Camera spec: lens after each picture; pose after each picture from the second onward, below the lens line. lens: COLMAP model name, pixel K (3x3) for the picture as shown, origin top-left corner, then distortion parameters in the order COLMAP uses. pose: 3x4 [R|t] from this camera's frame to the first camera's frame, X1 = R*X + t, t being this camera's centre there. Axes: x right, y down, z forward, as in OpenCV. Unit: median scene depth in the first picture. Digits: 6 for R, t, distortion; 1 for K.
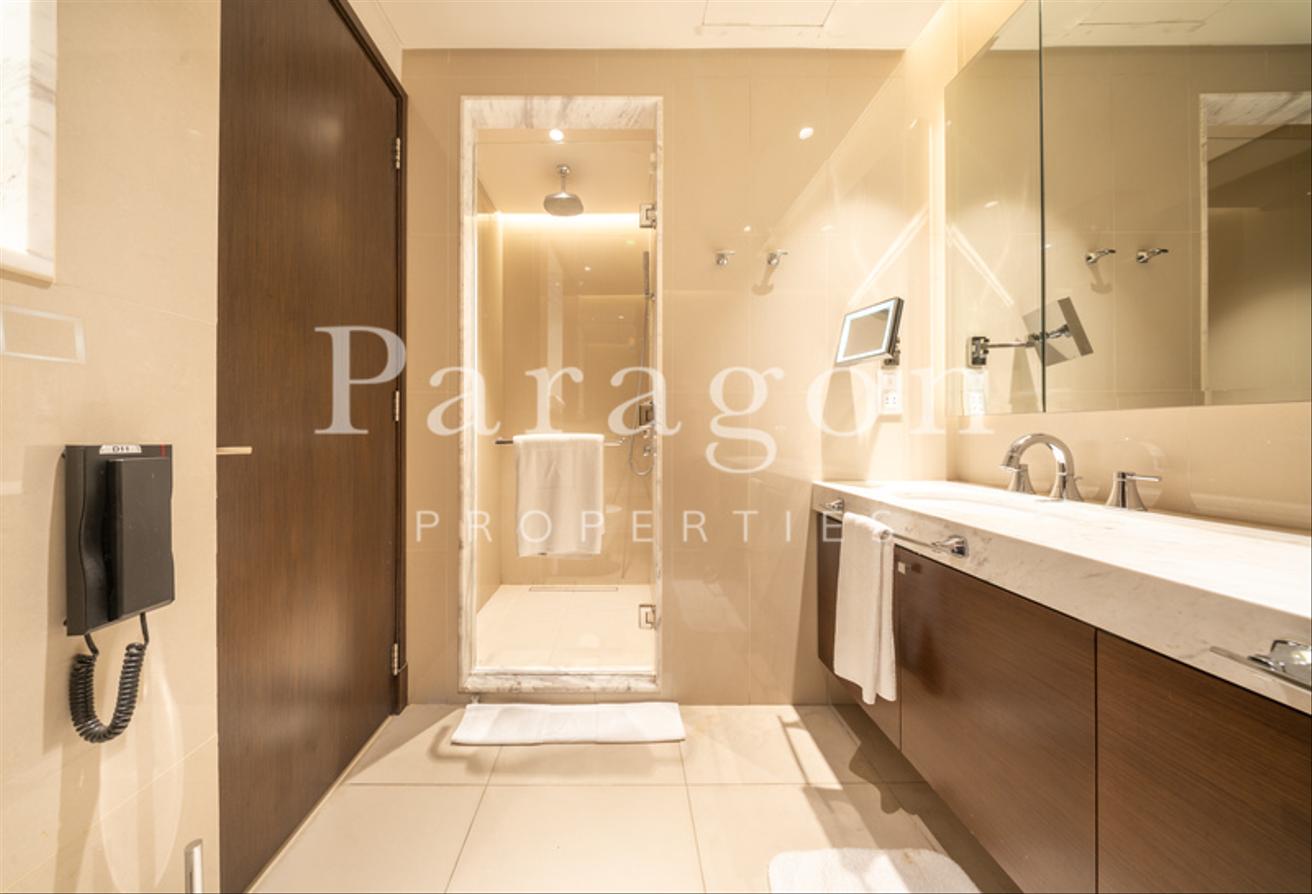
lens RADIAL K [[390.8, 0, 652.1], [0, 390.8, 448.7], [0, 0, 1]] dist [-0.006959, -0.000013]
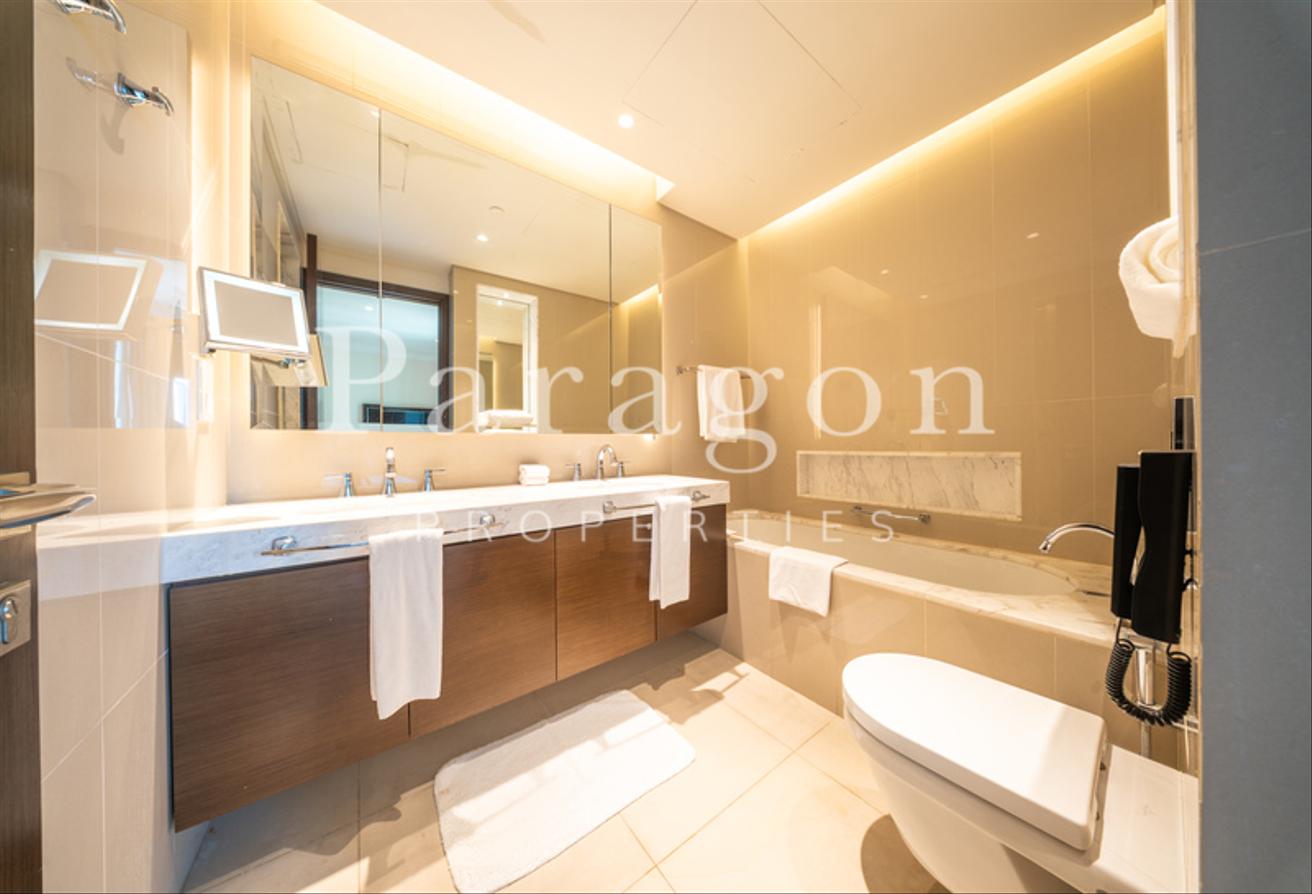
lens RADIAL K [[390.8, 0, 659.1], [0, 390.8, 448.6], [0, 0, 1]] dist [-0.006959, -0.000013]
pose [[-0.603583, 0.004421, 0.797288, -0.602745], [0.003928, 0.999989, -0.002571, -0.014247], [-0.797290, 0.001580, -0.603594, 1.054282]]
